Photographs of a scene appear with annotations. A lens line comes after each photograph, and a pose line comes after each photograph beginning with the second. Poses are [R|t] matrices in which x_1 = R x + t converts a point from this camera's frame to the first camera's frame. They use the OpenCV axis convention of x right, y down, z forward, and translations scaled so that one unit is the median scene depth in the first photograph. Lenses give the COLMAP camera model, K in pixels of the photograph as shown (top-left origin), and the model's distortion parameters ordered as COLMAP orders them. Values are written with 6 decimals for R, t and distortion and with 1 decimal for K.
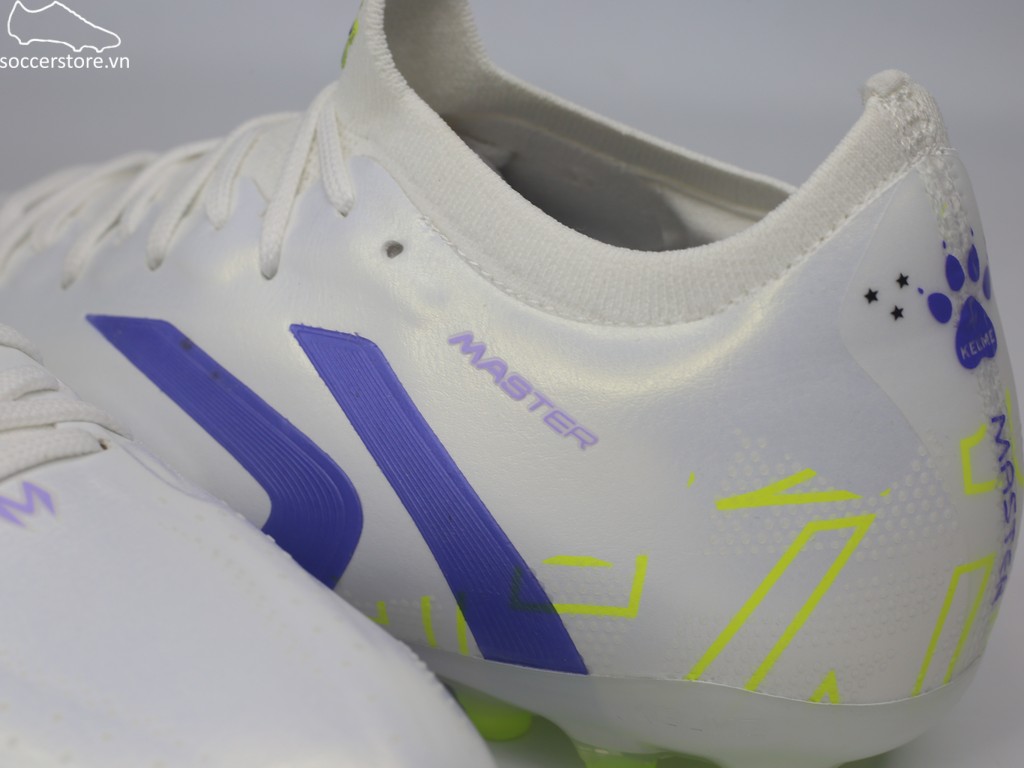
lens RADIAL K [[1987.3, 0, 504.6], [0, 1987.3, 382.2], [0, 0, 1]] dist [-0.144844, 0.000000]
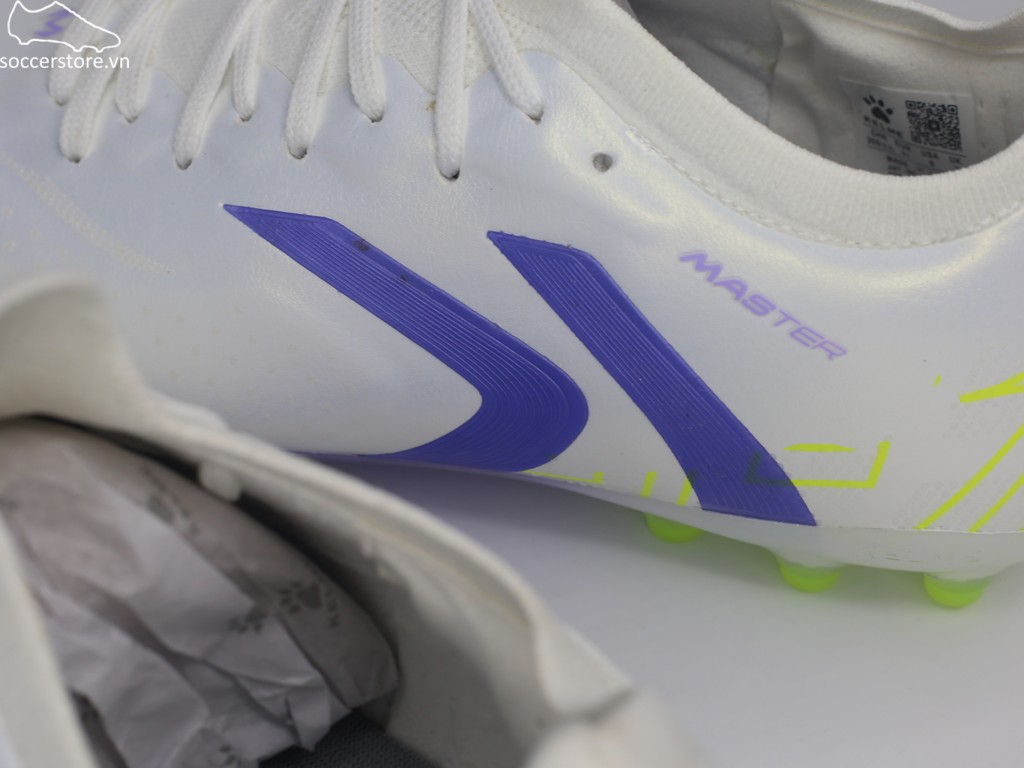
lens RADIAL K [[1987.3, 0, 518.1], [0, 1987.3, 388.5], [0, 0, 1]] dist [-0.144844, 0.000000]
pose [[0.970262, -0.166376, 0.175812, -0.303068], [0.087018, 0.917521, 0.388050, -0.367283], [-0.225873, -0.361211, 0.904714, 0.082496]]
